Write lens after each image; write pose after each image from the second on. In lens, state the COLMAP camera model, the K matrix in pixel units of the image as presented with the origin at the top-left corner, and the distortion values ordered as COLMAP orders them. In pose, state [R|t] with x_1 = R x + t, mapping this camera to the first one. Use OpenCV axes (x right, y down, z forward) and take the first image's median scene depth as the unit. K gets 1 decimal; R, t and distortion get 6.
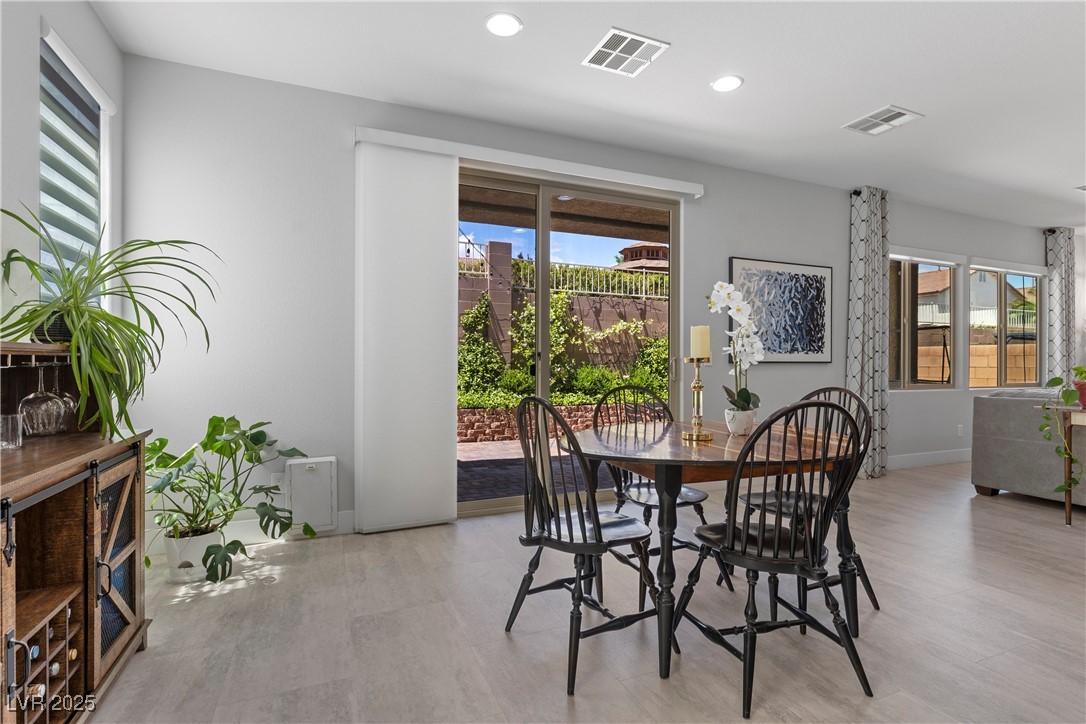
lens RADIAL K [[524.6, 0, 554.0], [0, 524.6, 362.0], [0, 0, 1]] dist [-0.003056, -0.000540]
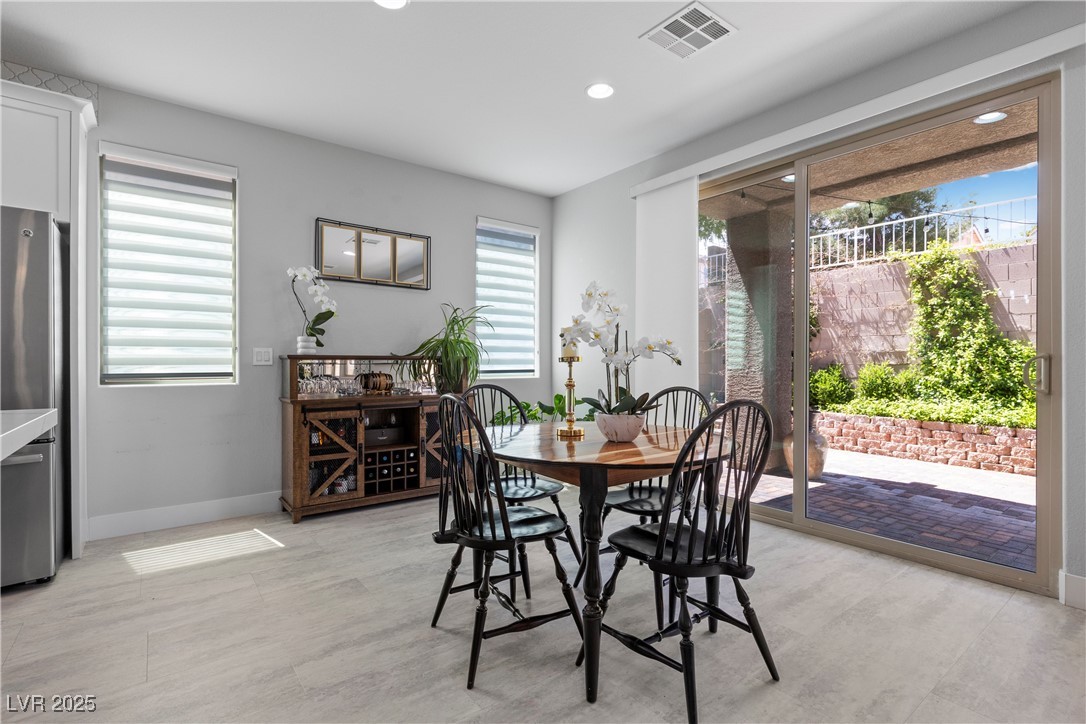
lens RADIAL K [[511.8, 0, 546.2], [0, 511.8, 364.7], [0, 0, 1]] dist [-0.003607, 0.000268]
pose [[0.246041, 0.004047, -0.969251, 0.542777], [-0.002242, 0.999991, 0.003606, 0.001286], [0.969257, 0.001285, 0.246048, 0.302130]]
